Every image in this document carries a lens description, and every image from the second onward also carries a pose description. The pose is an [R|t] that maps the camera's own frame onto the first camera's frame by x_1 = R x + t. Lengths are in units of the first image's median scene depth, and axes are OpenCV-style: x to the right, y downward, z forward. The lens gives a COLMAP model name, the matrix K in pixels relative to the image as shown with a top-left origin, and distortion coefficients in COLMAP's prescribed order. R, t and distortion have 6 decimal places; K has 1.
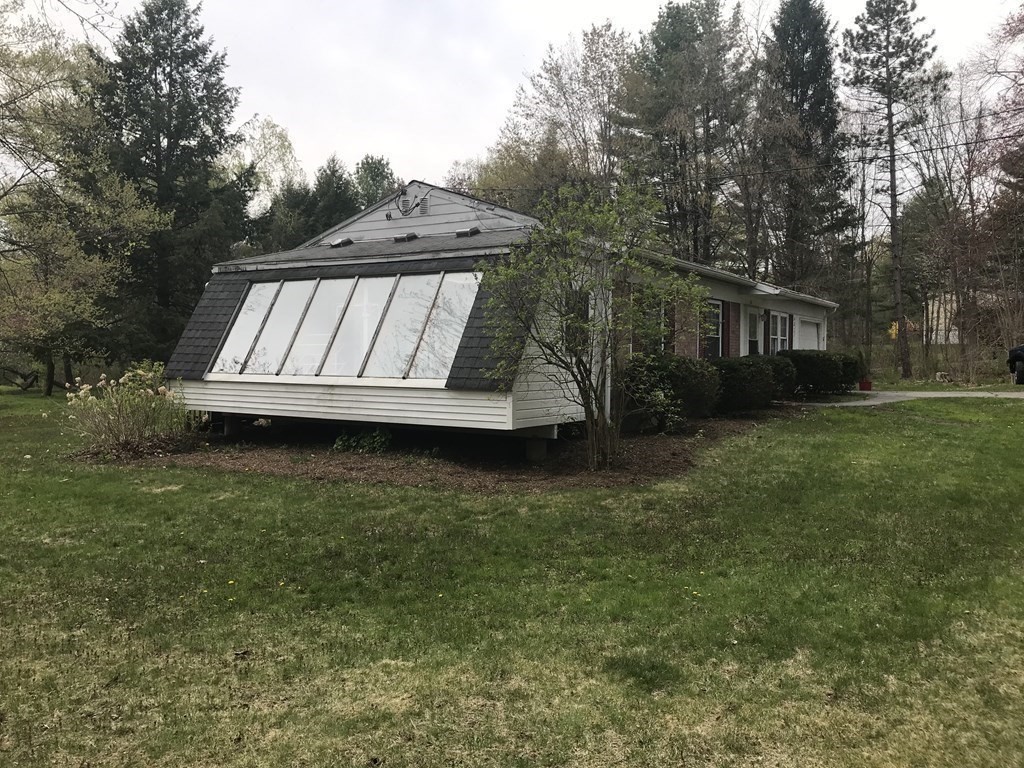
lens RADIAL K [[831.5, 0, 513.1], [0, 831.5, 384.1], [0, 0, 1]] dist [0.015061, -0.007826]
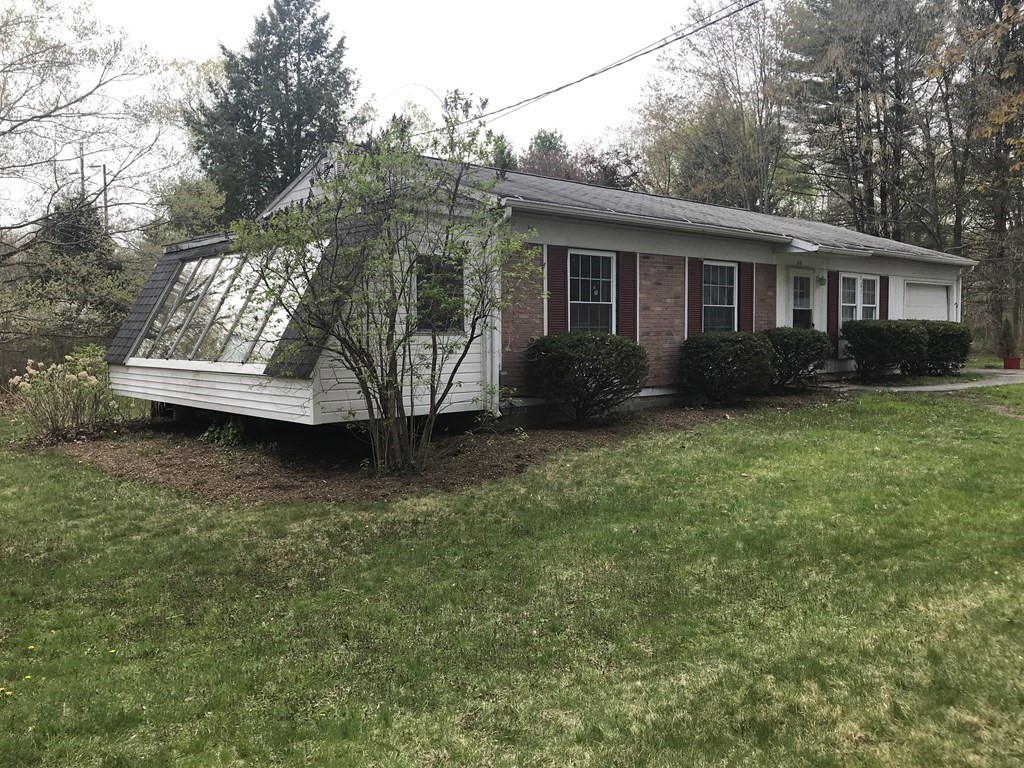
lens RADIAL K [[831.5, 0, 511.7], [0, 831.5, 383.6], [0, 0, 1]] dist [0.015061, -0.007826]
pose [[0.962651, 0.000132, -0.270744, 0.177221], [0.007402, 0.999613, 0.026807, -0.003134], [0.270643, -0.027810, 0.962278, 0.104313]]
